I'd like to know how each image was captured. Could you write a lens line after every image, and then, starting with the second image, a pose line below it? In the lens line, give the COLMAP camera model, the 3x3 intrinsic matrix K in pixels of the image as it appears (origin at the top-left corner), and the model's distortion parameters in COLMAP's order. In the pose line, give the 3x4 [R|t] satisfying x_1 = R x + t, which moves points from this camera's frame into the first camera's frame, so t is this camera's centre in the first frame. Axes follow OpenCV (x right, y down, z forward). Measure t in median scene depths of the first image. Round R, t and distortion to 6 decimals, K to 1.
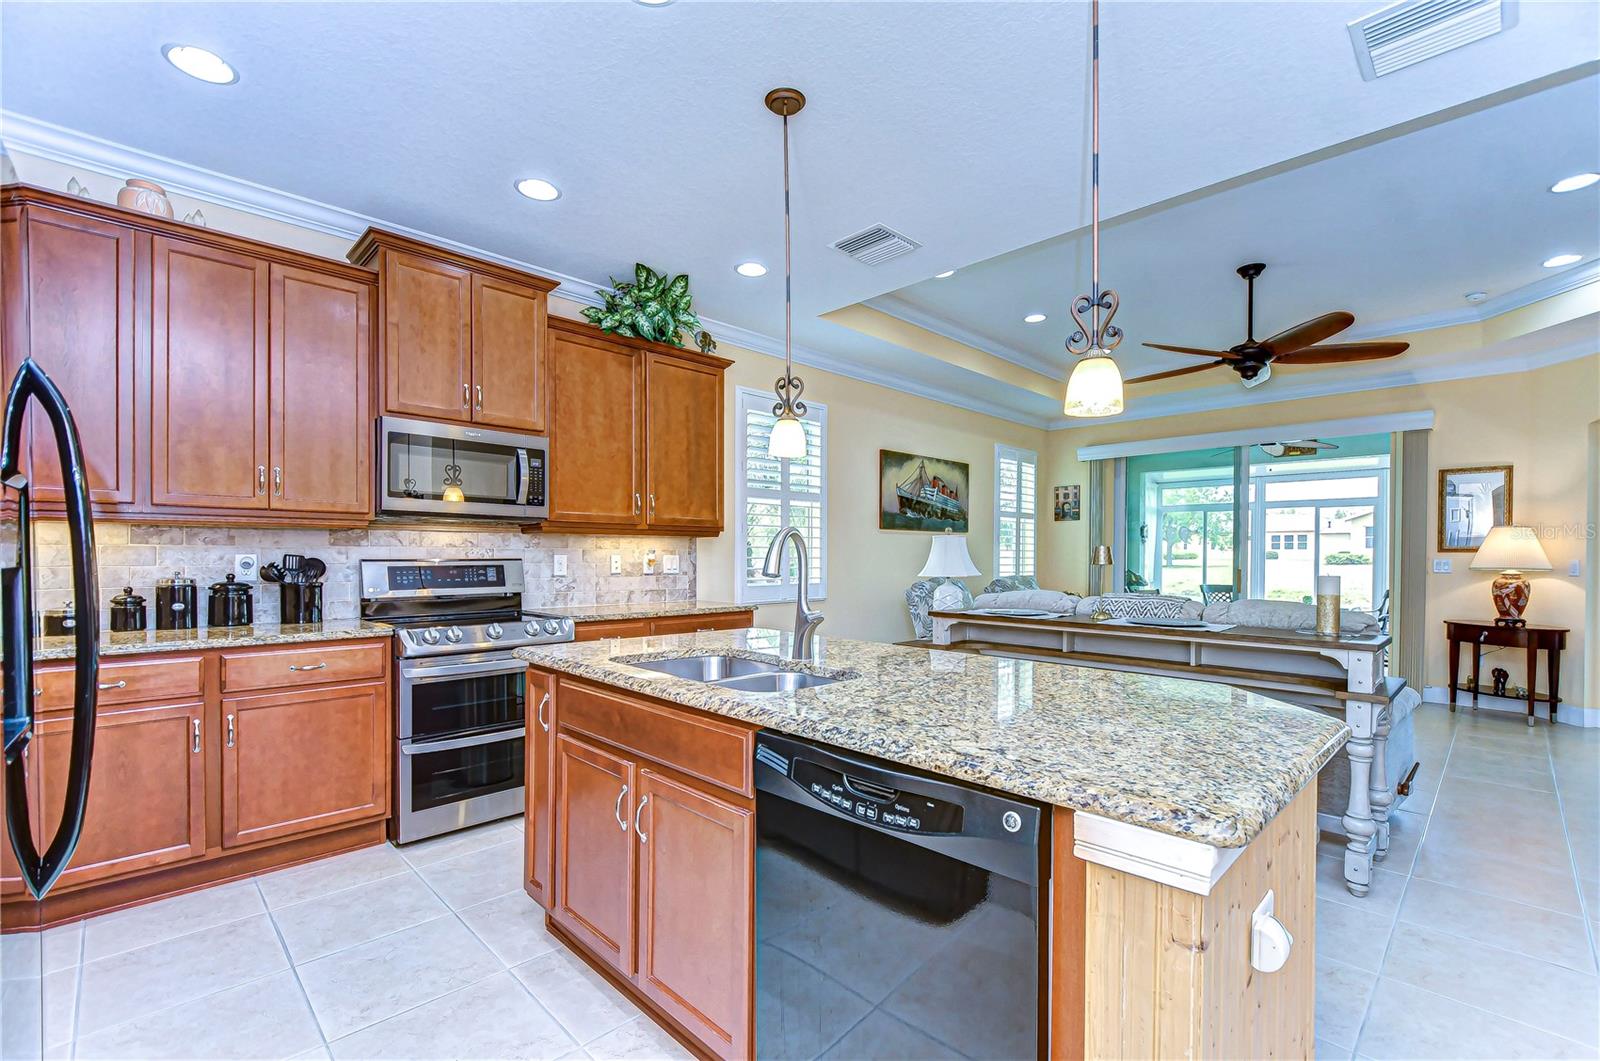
lens RADIAL K [[705.6, 0, 800.1], [0, 705.6, 556.4], [0, 0, 1]] dist [0.000751, -0.000558]
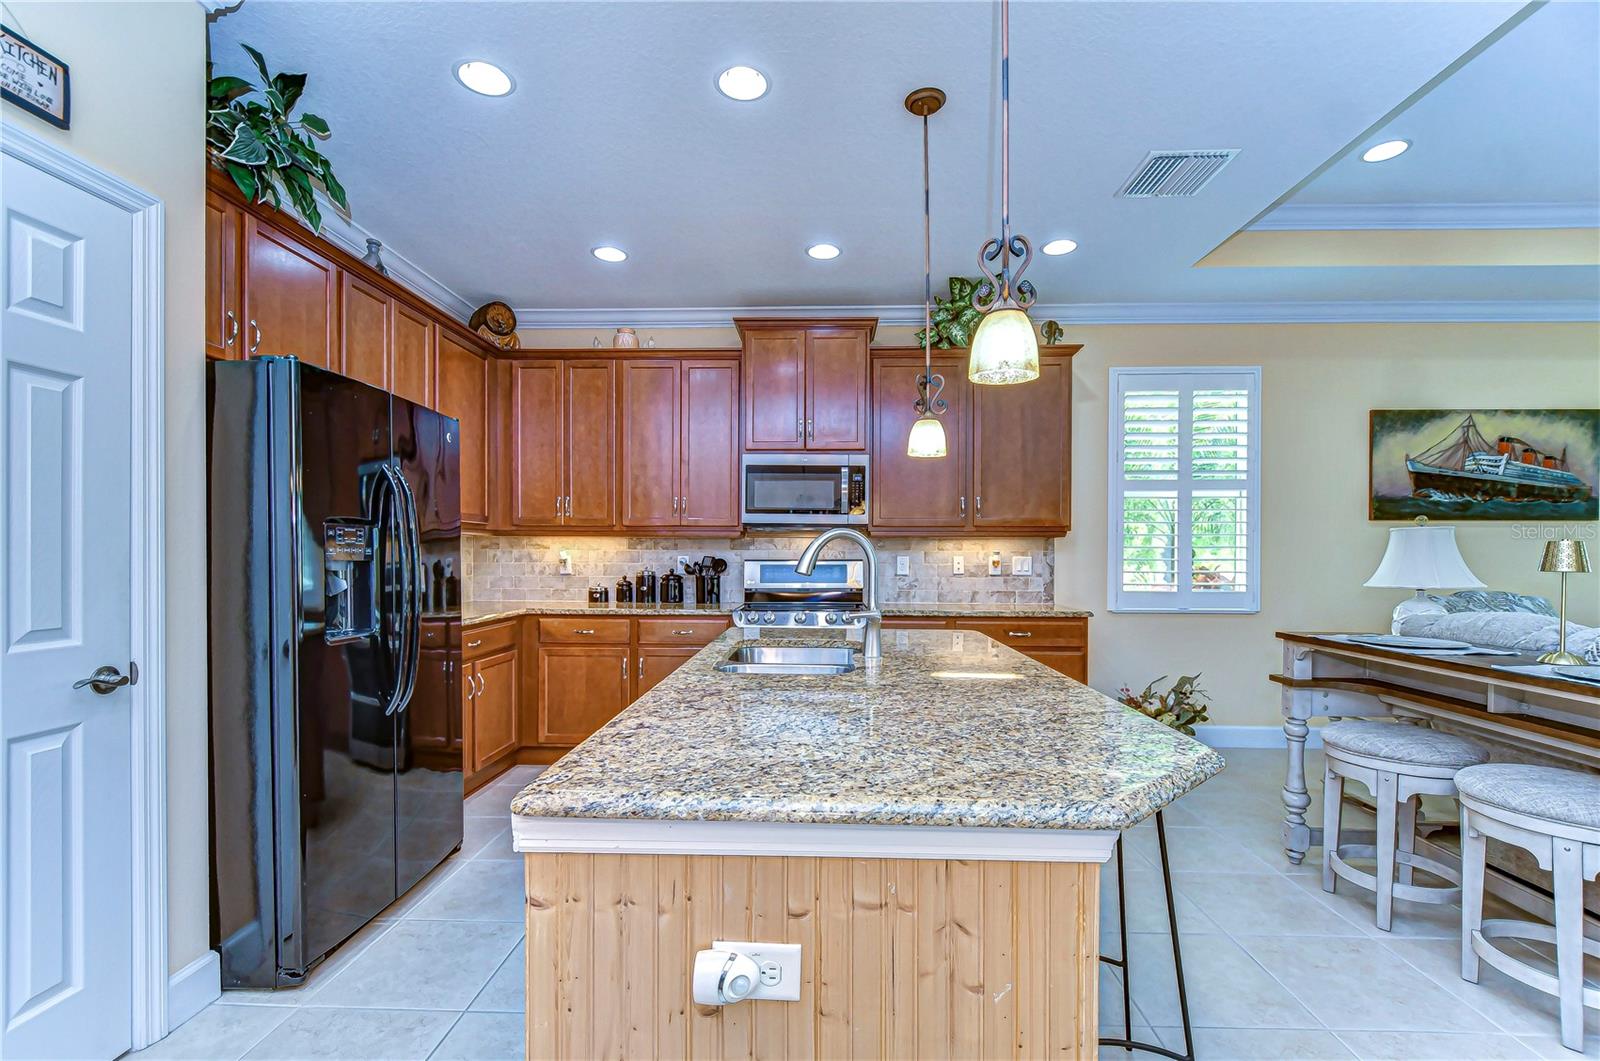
lens RADIAL K [[705.6, 0, 800.1], [0, 705.6, 556.4], [0, 0, 1]] dist [0.000751, -0.000558]
pose [[0.682092, -0.001424, -0.731265, 0.381266], [-0.001443, 0.999994, -0.003292, 0.001981], [0.731265, 0.003301, 0.682086, 0.123927]]
